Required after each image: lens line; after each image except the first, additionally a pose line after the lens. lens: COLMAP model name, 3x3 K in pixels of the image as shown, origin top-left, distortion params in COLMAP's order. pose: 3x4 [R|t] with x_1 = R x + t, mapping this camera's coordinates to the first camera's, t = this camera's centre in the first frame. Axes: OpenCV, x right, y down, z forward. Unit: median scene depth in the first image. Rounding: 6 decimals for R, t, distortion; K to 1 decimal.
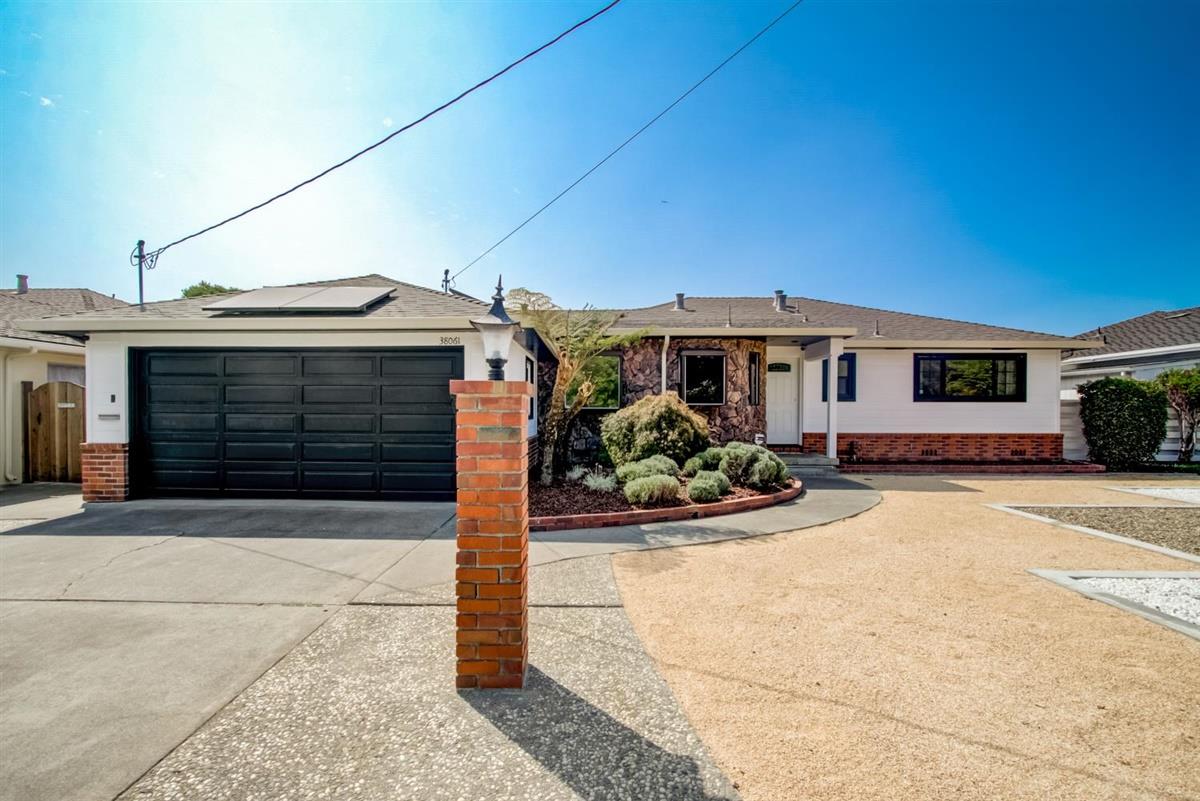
lens RADIAL K [[566.2, 0, 591.3], [0, 566.2, 423.4], [0, 0, 1]] dist [-0.008225, -0.000010]
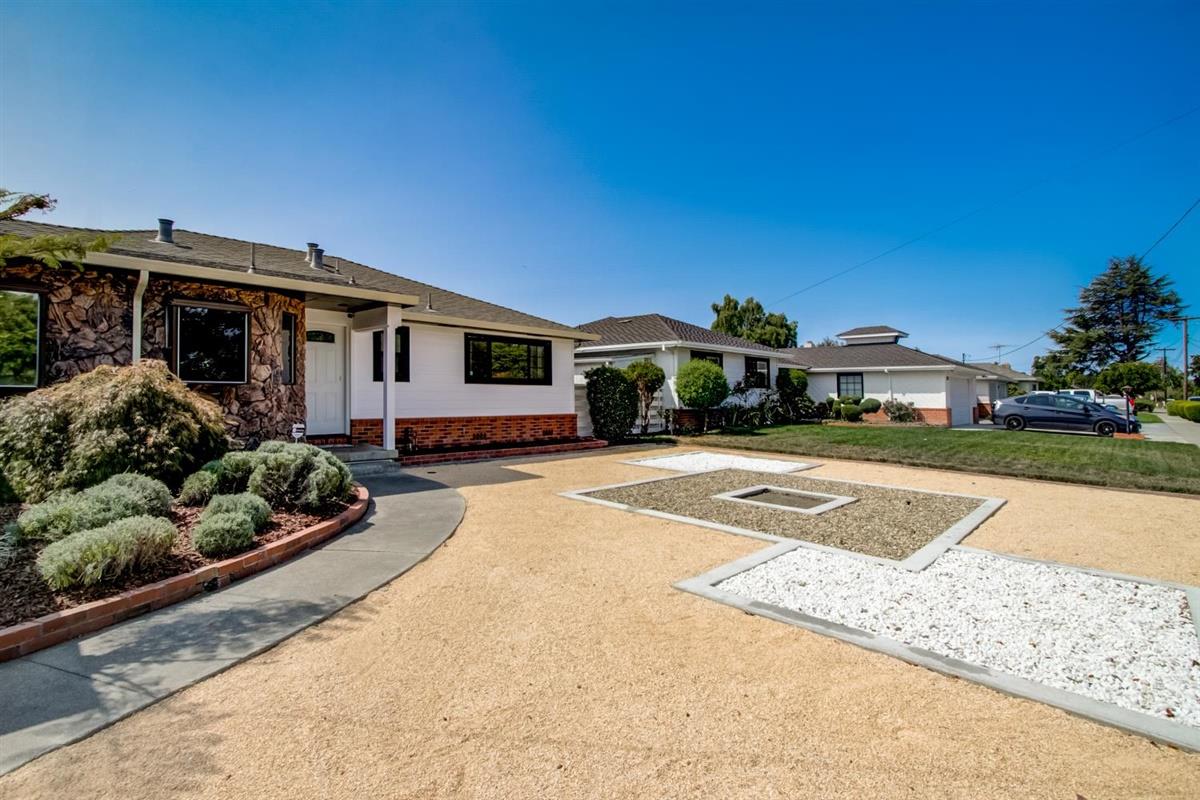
lens RADIAL K [[566.2, 0, 576.8], [0, 566.2, 390.9], [0, 0, 1]] dist [-0.008225, -0.000010]
pose [[0.697768, 0.007853, 0.716281, 0.023100], [0.005612, 0.999849, -0.016429, -0.010139], [-0.716302, 0.015483, 0.697618, 0.227678]]
